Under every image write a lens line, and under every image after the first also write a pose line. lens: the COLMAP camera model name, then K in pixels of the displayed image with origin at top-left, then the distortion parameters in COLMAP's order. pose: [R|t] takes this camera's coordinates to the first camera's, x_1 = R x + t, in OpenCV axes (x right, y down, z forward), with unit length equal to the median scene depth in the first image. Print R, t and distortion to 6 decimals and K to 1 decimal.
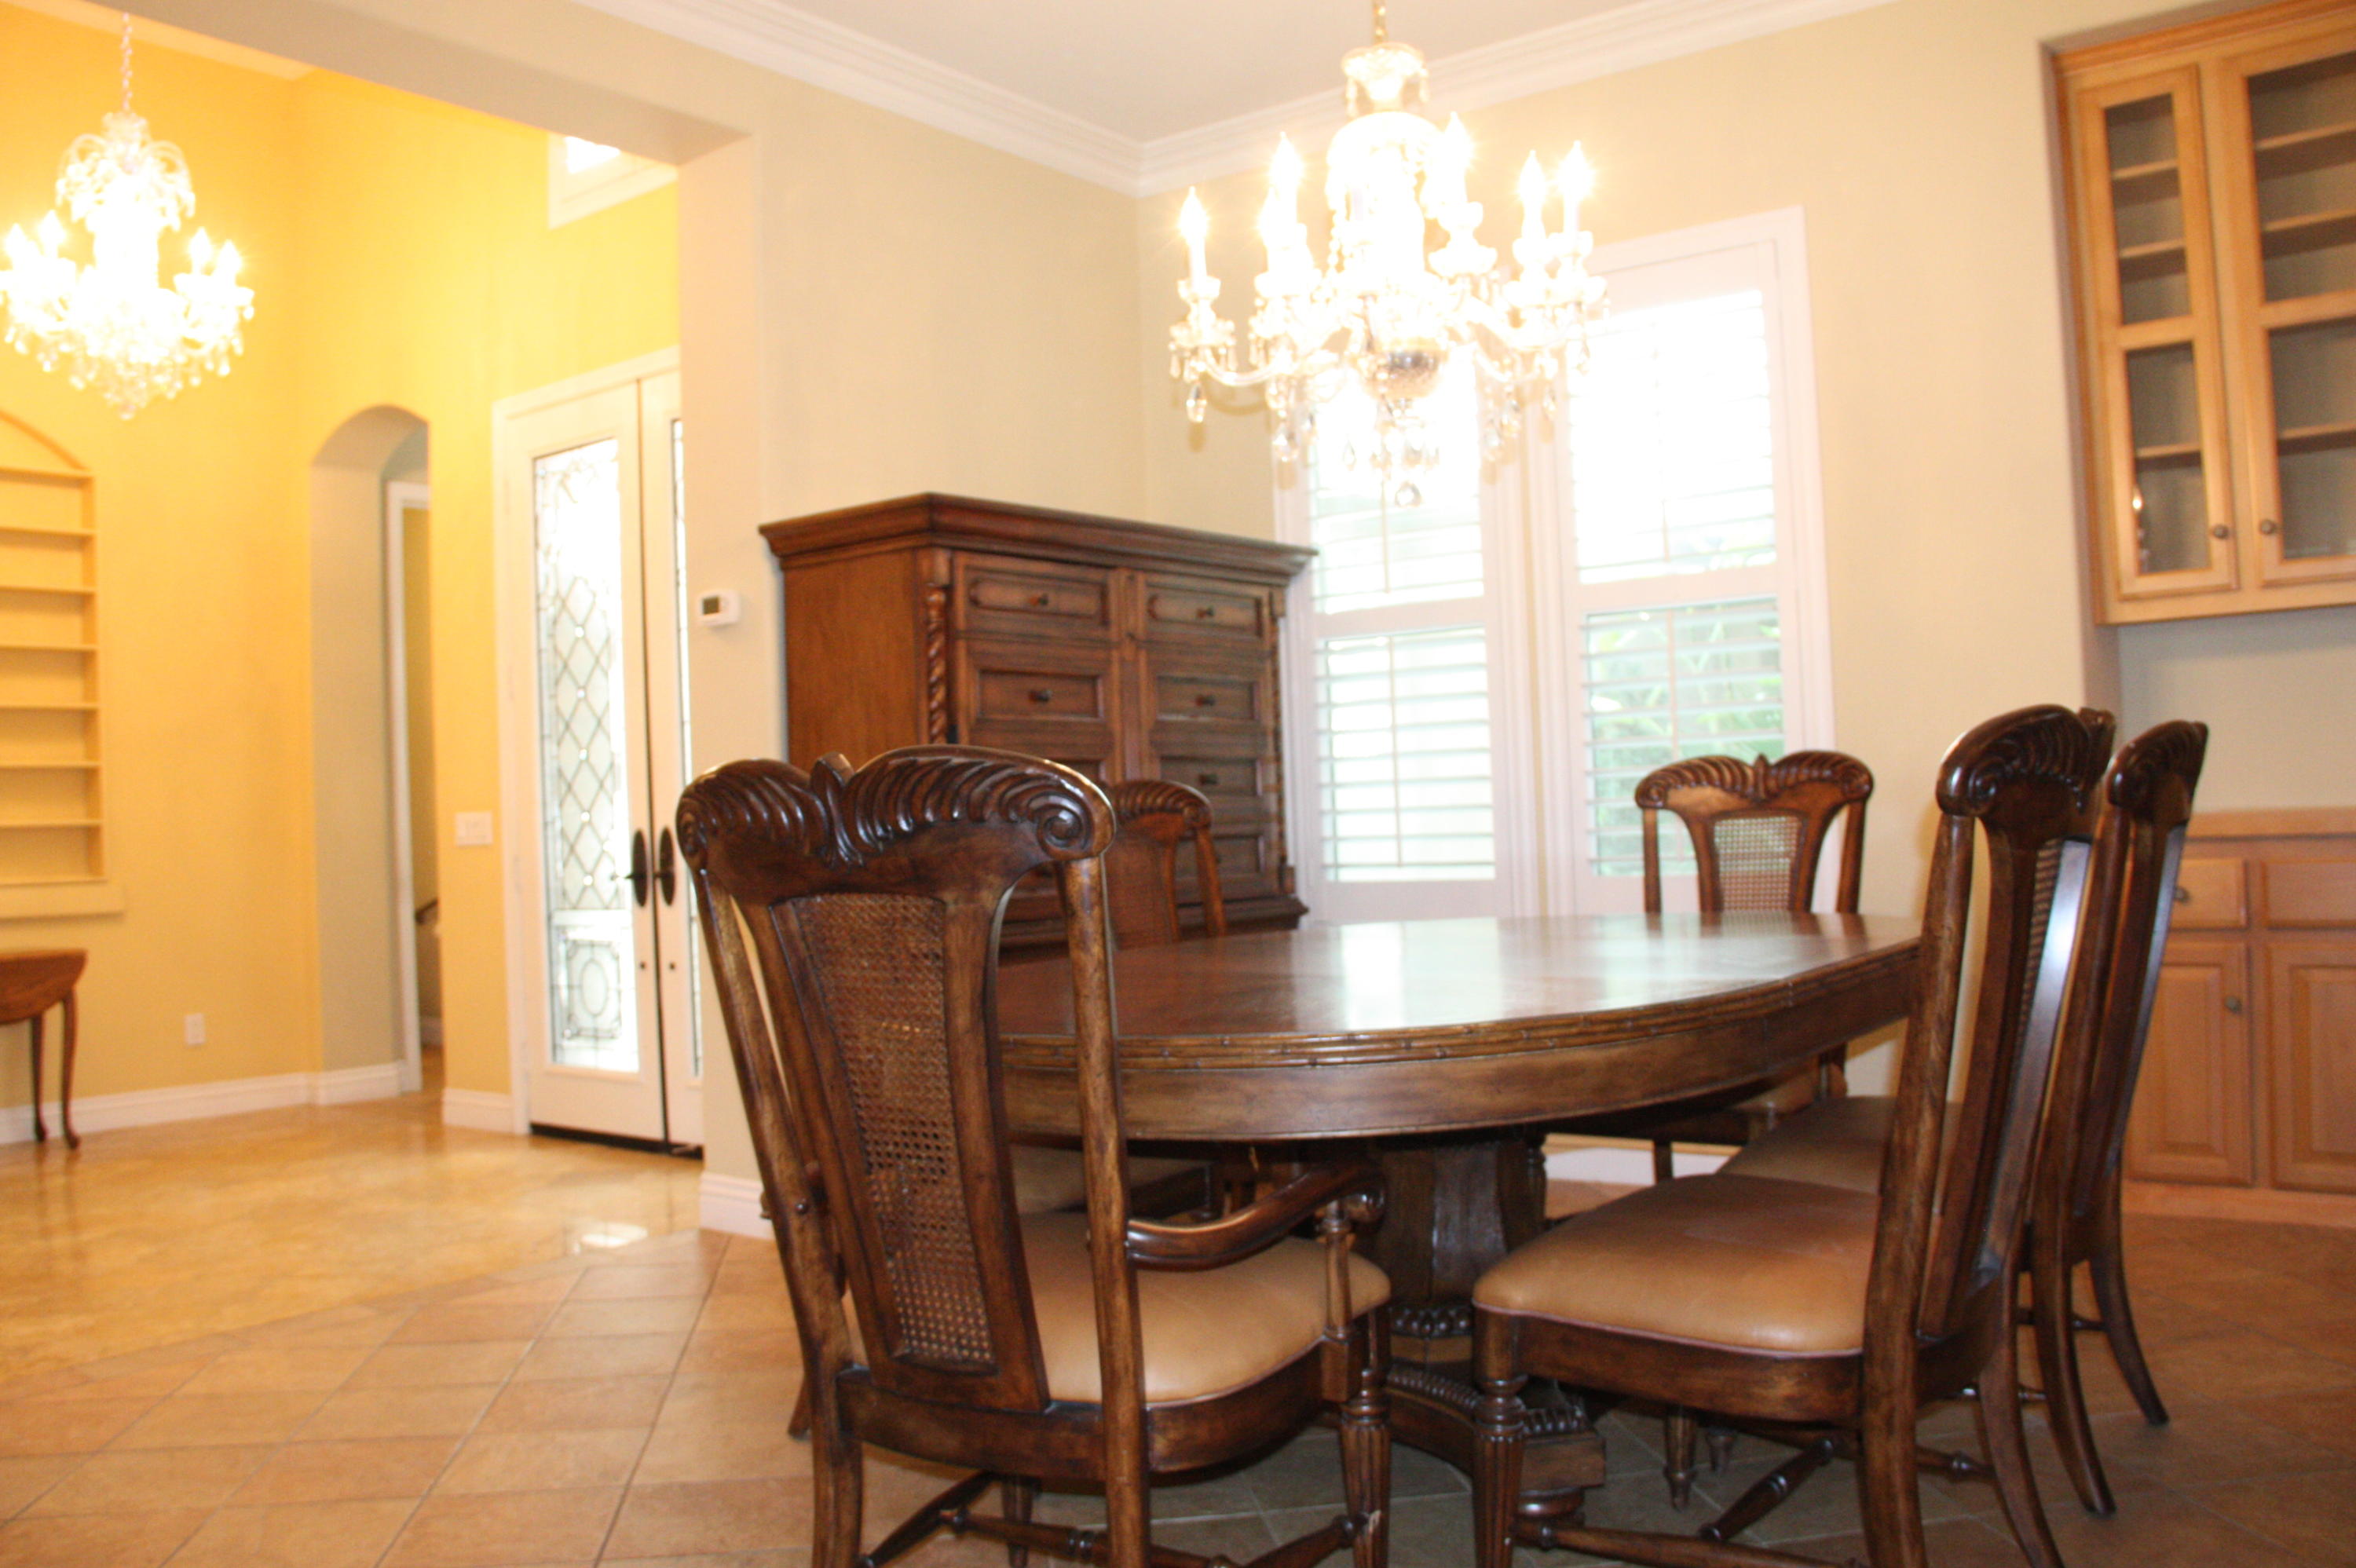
lens RADIAL K [[1914.9, 0, 1185.4], [0, 1914.9, 811.7], [0, 0, 1]] dist [-0.186750, 0.125965]
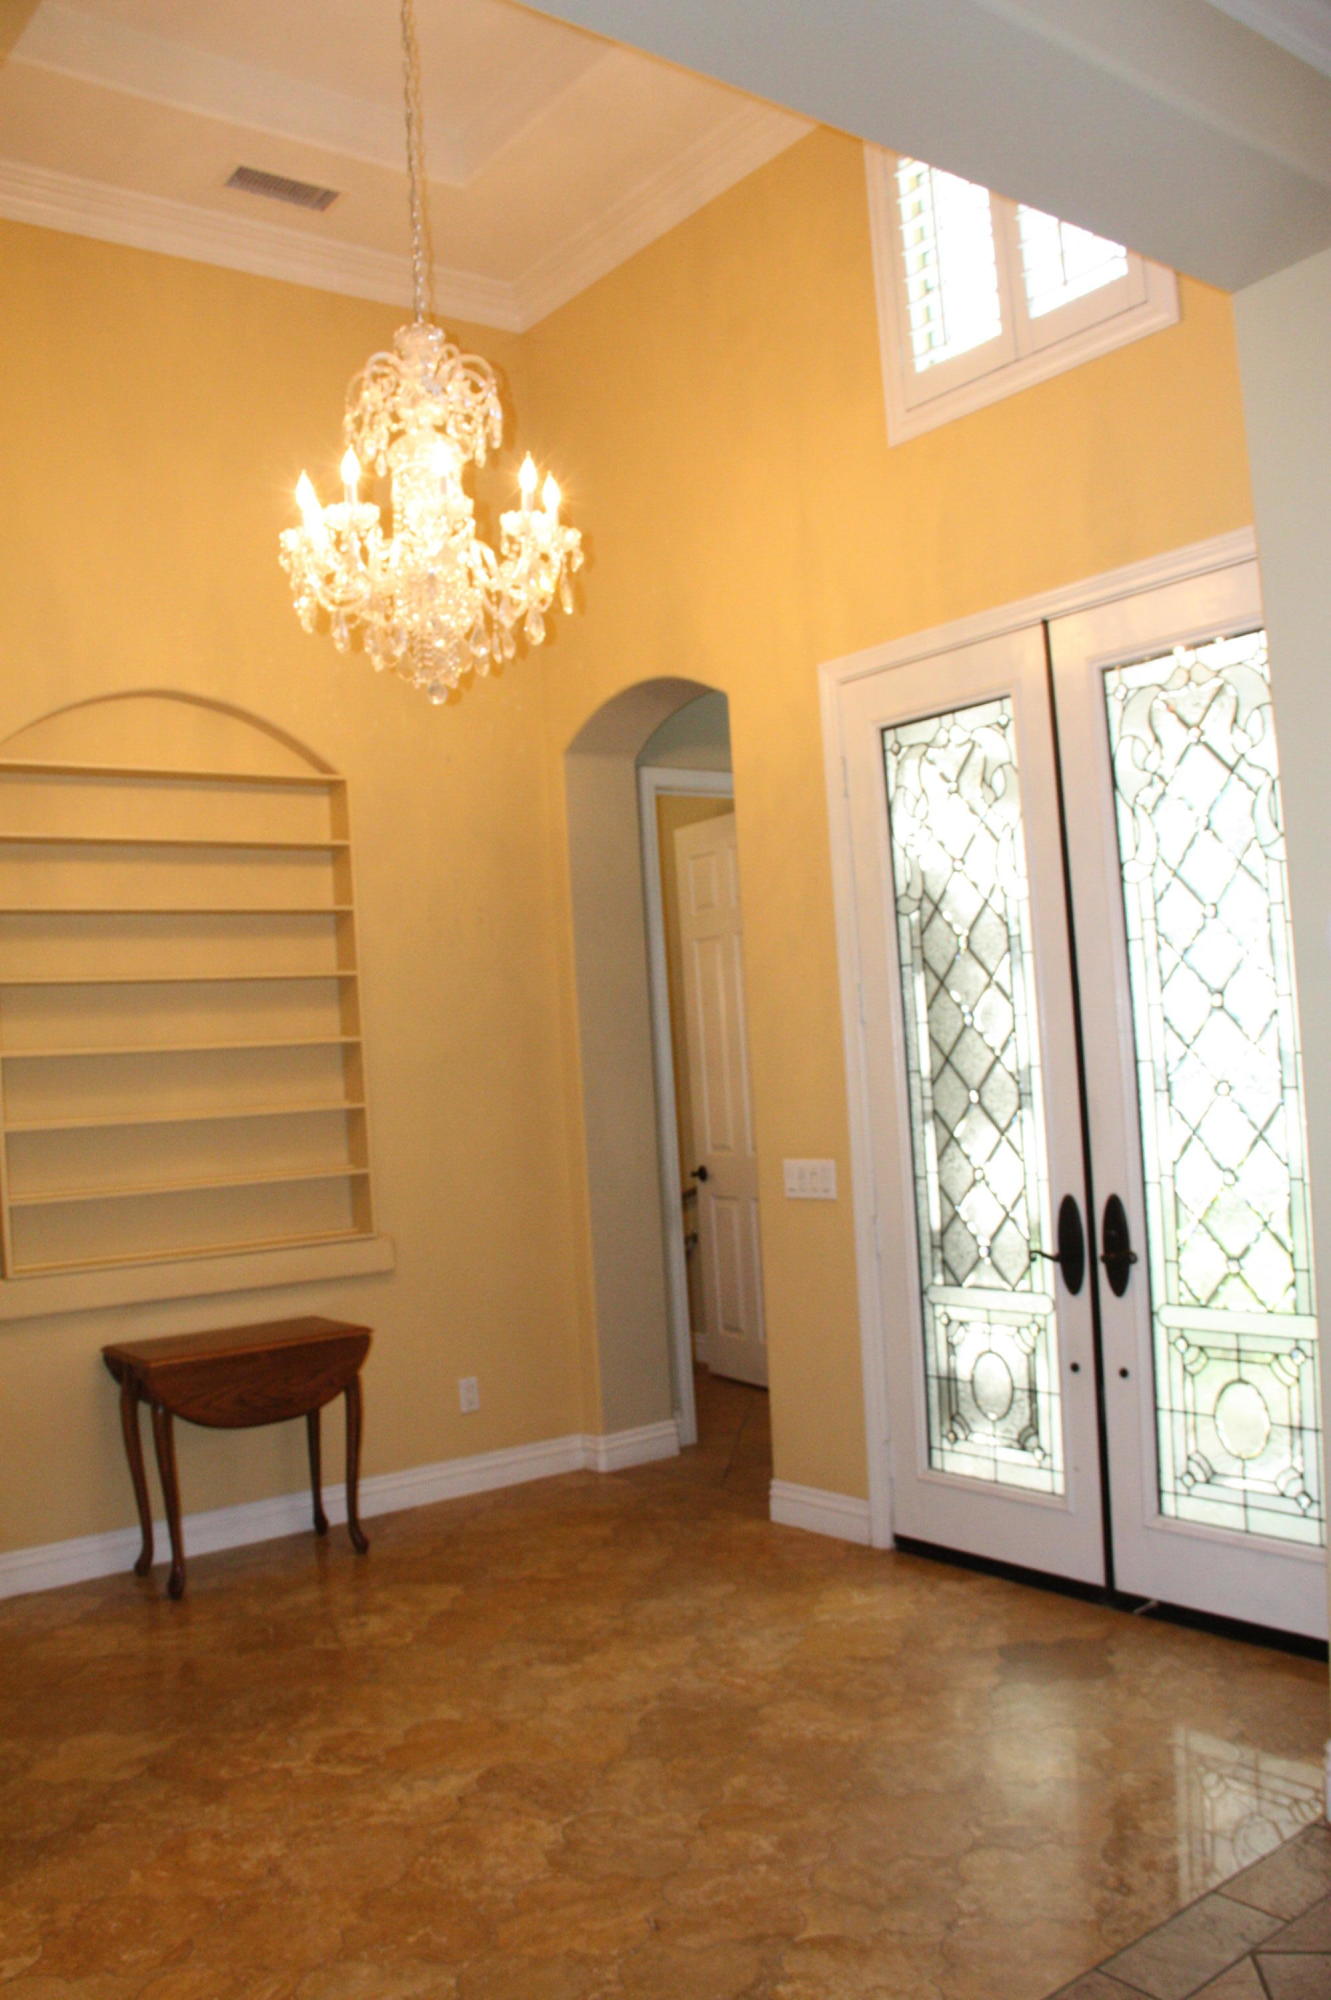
lens RADIAL K [[1625.7, 0, 656.3], [0, 1625.7, 1052.0], [0, 0, 1]] dist [-0.186750, 0.125965]
pose [[0.962816, -0.024366, -0.269057, -0.263460], [0.028876, 0.999501, 0.012819, -0.061696], [0.268610, -0.020112, 0.963039, 0.300282]]
